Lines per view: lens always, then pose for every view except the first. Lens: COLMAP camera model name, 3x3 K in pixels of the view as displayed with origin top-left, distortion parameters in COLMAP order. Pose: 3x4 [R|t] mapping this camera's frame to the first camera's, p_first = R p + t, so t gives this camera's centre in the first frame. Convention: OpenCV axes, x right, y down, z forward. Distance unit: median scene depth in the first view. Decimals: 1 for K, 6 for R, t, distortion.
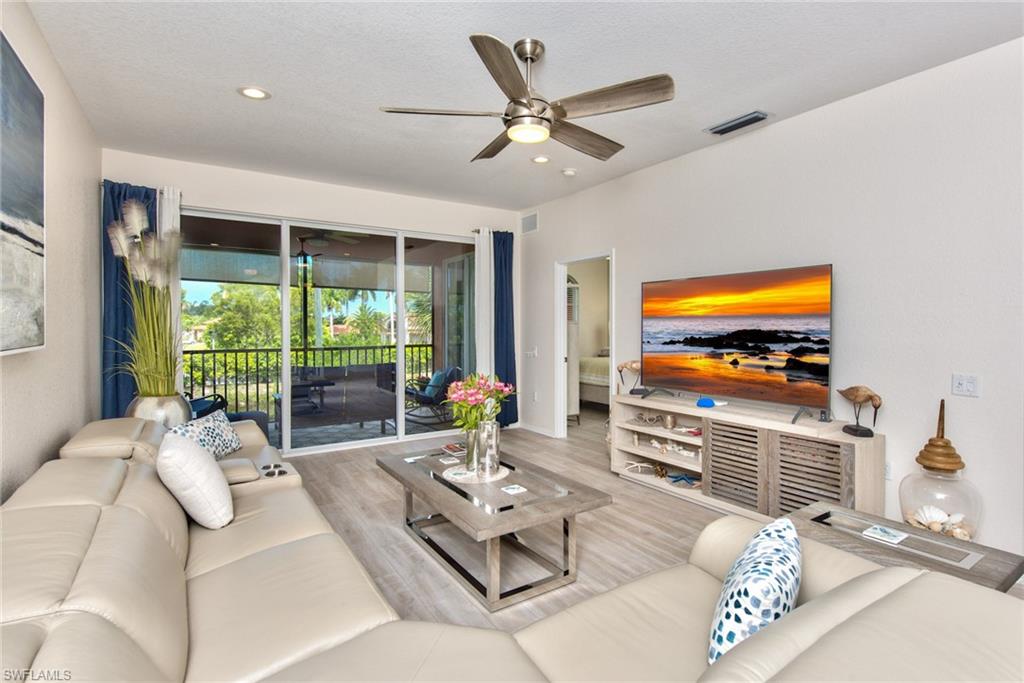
lens RADIAL K [[501.1, 0, 538.8], [0, 501.1, 334.5], [0, 0, 1]] dist [-0.000104, -0.000119]
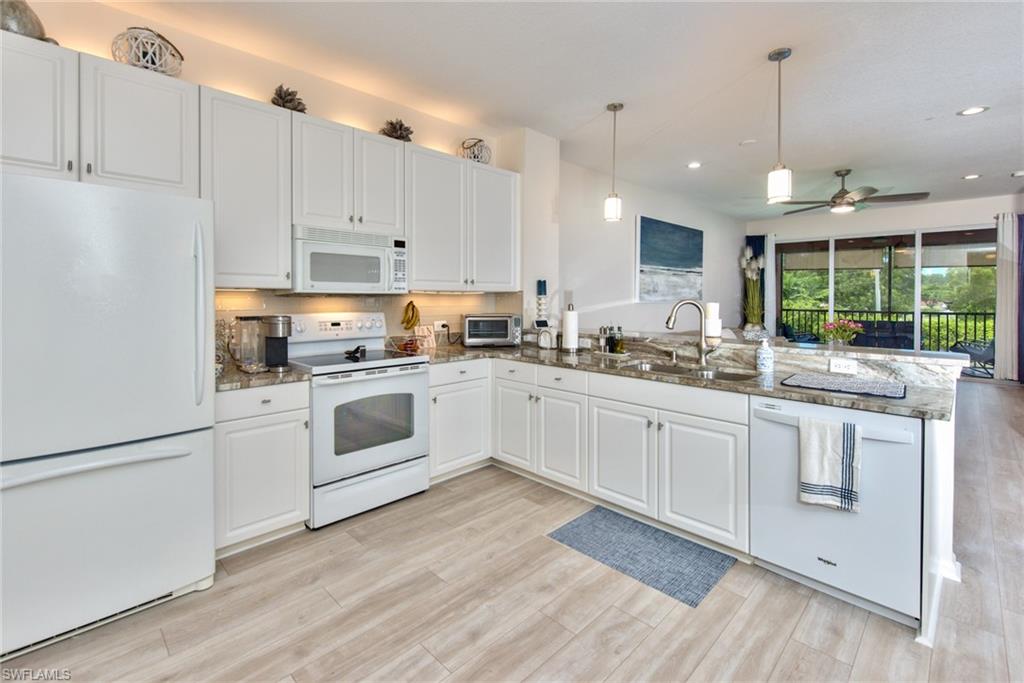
lens RADIAL K [[456.9, 0, 508.6], [0, 456.9, 304.0], [0, 0, 1]] dist [-0.000840, -0.000493]
pose [[0.180189, 0.018370, -0.983461, 1.228482], [-0.018498, 0.999712, 0.015285, 0.012937], [0.983458, 0.015438, 0.180477, -0.586382]]
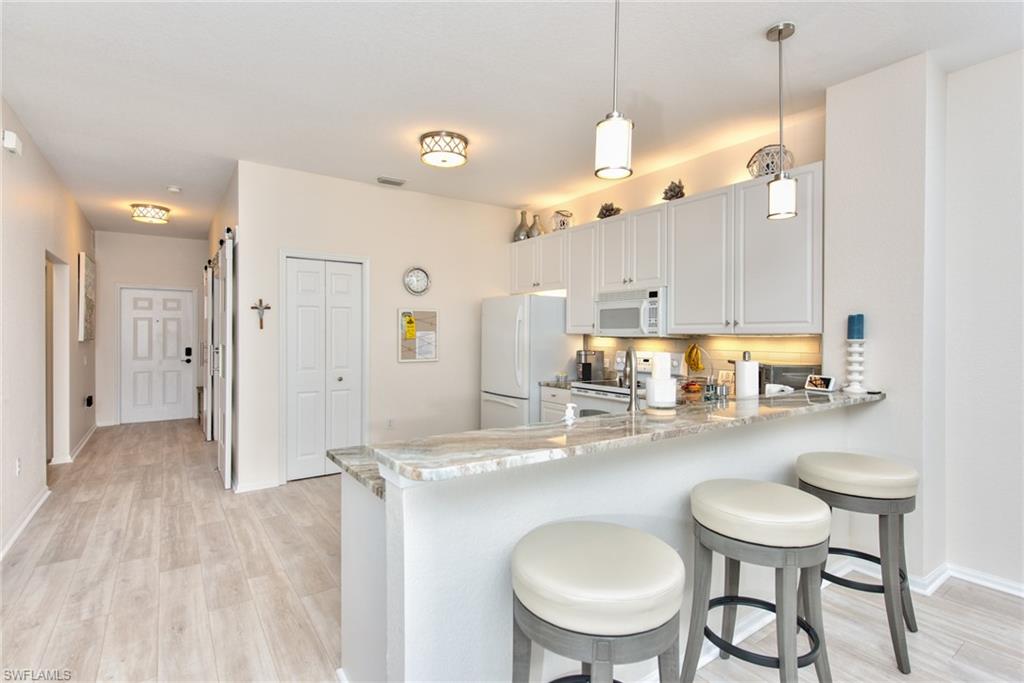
lens RADIAL K [[503.3, 0, 500.5], [0, 503.3, 335.4], [0, 0, 1]] dist [0.026399, -0.000026]
pose [[-0.999882, -0.000697, 0.015333, 0.674602], [-0.000433, 0.999852, 0.017193, -0.011382], [-0.015343, 0.017184, -0.999735, 0.463974]]
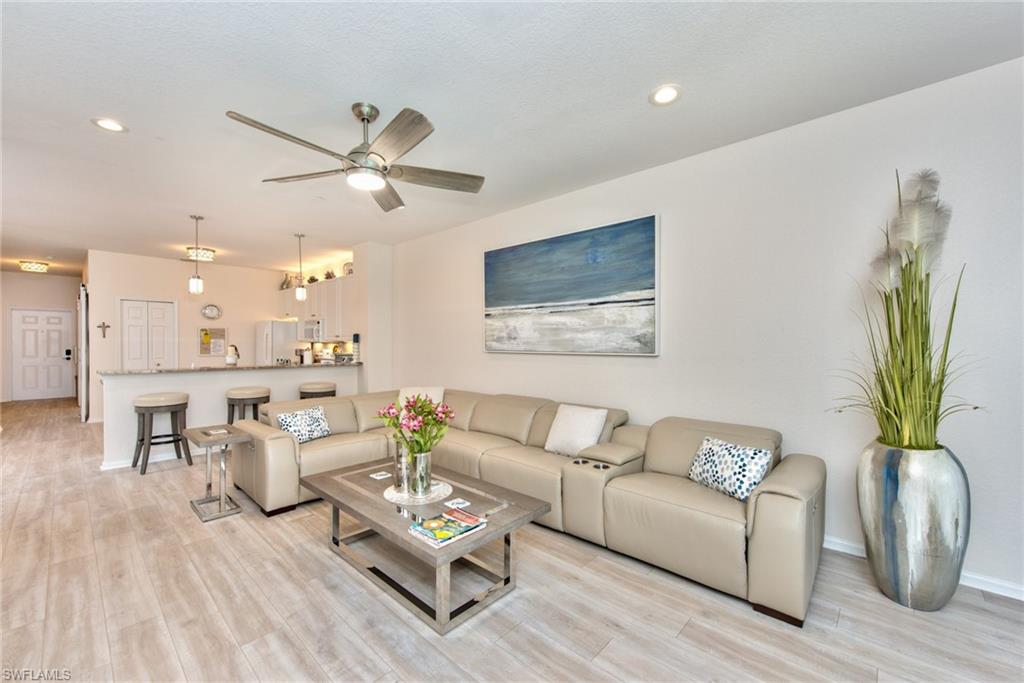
lens RADIAL K [[405.7, 0, 507.3], [0, 405.7, 344.5], [0, 0, 1]] dist [0.001165, 0.000511]
pose [[-0.973898, -0.000669, -0.226986, -0.092545], [-0.005758, 0.999747, 0.021759, -0.026059], [0.226914, 0.022498, -0.973655, 1.463848]]
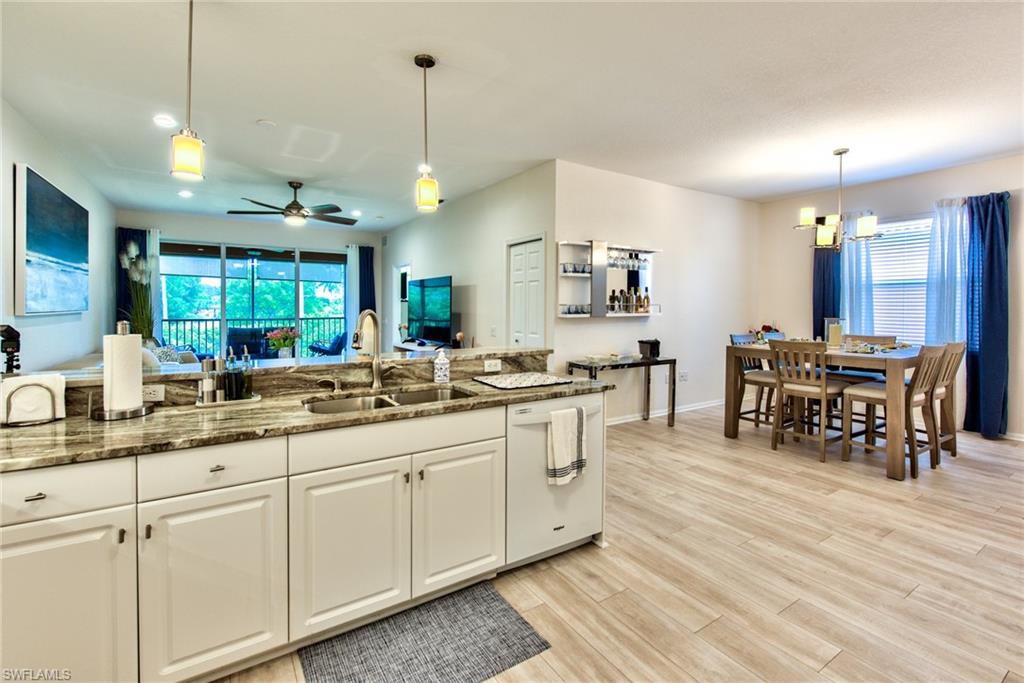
lens RADIAL K [[455.5, 0, 511.2], [0, 455.5, 317.9], [0, 0, 1]] dist [0.000612, 0.000035]
pose [[0.999618, 0.004026, -0.027361, 0.730699], [-0.003775, 0.999951, 0.009198, 0.016297], [0.027397, -0.009091, 0.999583, -0.752066]]
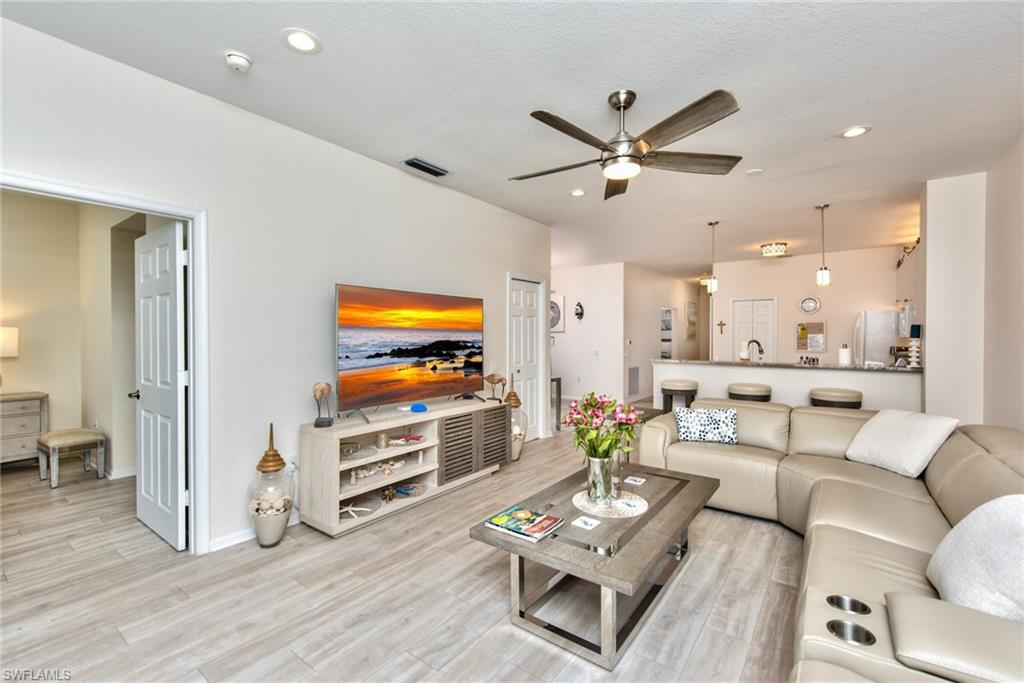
lens RADIAL K [[442.2, 0, 512.0], [0, 442.2, 341.5], [0, 0, 1]] dist [0.000331, -0.000056]
pose [[-0.325858, -0.008431, 0.945381, -0.653234], [0.016965, 0.999747, 0.014764, -0.019549], [-0.945266, 0.020849, -0.325633, 1.141026]]
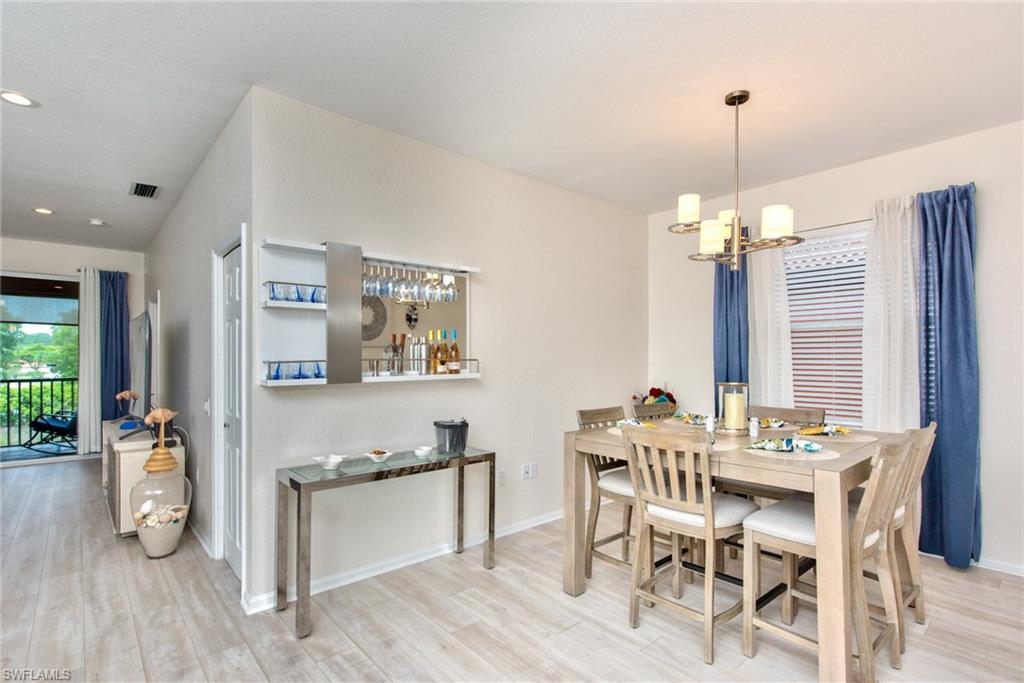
lens RADIAL K [[488.9, 0, 526.1], [0, 488.9, 354.9], [0, 0, 1]] dist [-0.000096, -0.000451]
pose [[0.990285, 0.000495, 0.139055, 1.104749], [0.002522, 0.999765, -0.021522, -0.002760], [-0.139033, 0.021664, 0.990051, -0.264995]]
